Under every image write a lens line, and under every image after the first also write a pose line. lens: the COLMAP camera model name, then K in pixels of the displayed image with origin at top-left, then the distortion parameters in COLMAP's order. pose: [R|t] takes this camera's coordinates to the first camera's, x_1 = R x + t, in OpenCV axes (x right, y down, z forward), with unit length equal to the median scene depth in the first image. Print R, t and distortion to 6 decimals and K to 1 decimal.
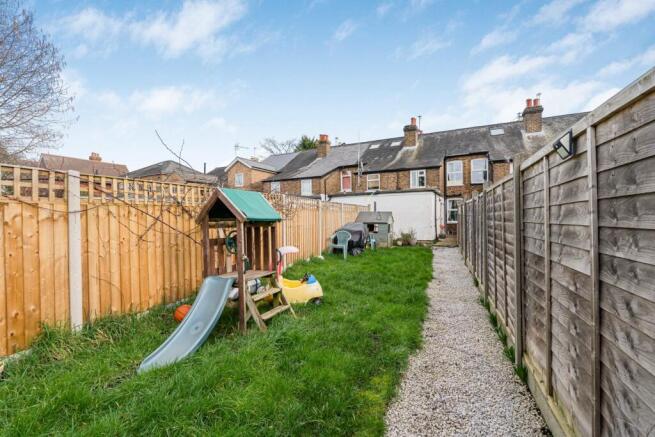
lens RADIAL K [[293.2, 0, 324.8], [0, 293.2, 214.8], [0, 0, 1]] dist [0.000984, -0.000087]
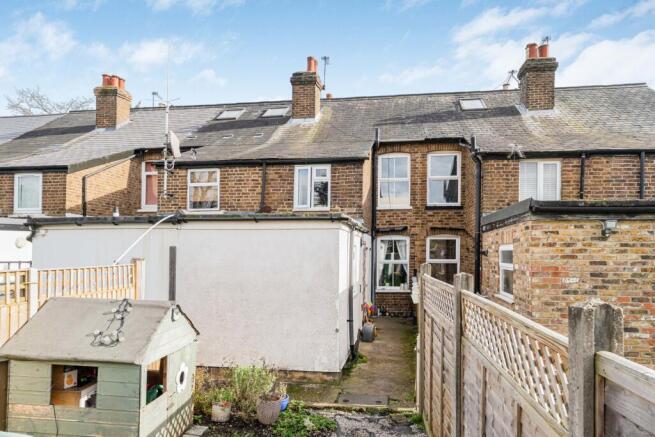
lens RADIAL K [[448.2, 0, 327.5], [0, 448.2, 218.5], [0, 0, 1]] dist [-0.001144, -0.000100]
pose [[0.955882, 0.041440, 0.290813, 0.150079], [-0.022645, 0.997449, -0.067703, -0.036023], [-0.292877, 0.058130, 0.954382, 0.382558]]
